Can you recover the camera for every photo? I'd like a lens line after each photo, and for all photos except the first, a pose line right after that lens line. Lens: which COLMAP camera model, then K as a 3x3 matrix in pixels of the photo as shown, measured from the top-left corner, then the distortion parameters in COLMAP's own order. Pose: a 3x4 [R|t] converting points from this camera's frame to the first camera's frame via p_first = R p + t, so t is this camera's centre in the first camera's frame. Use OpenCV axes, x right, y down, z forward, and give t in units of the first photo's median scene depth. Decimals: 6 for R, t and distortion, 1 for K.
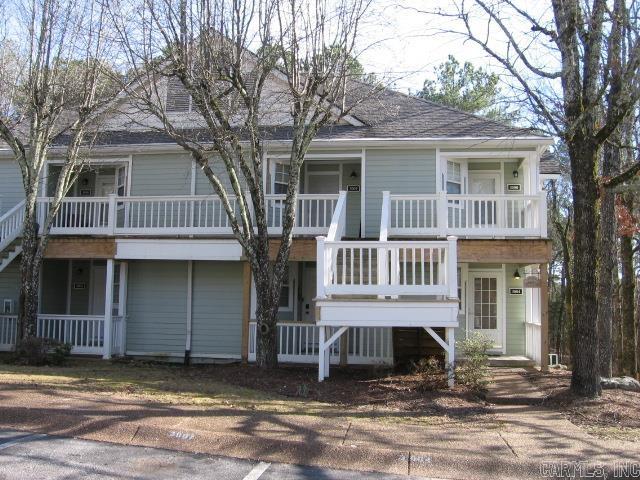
lens RADIAL K [[651.0, 0, 317.4], [0, 651.0, 239.6], [0, 0, 1]] dist [0.005438, 0.000000]
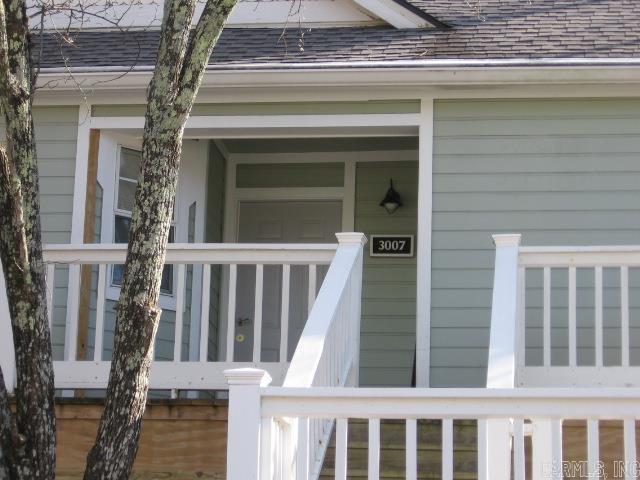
lens RADIAL K [[1798.4, 0, 321.8], [0, 1798.4, 239.5], [0, 0, 1]] dist [0.032670, 0.000000]
pose [[0.999883, 0.012144, 0.009309, 0.019710], [-0.010892, 0.992178, -0.124356, 0.023007], [-0.010746, 0.124240, 0.992194, 0.241510]]
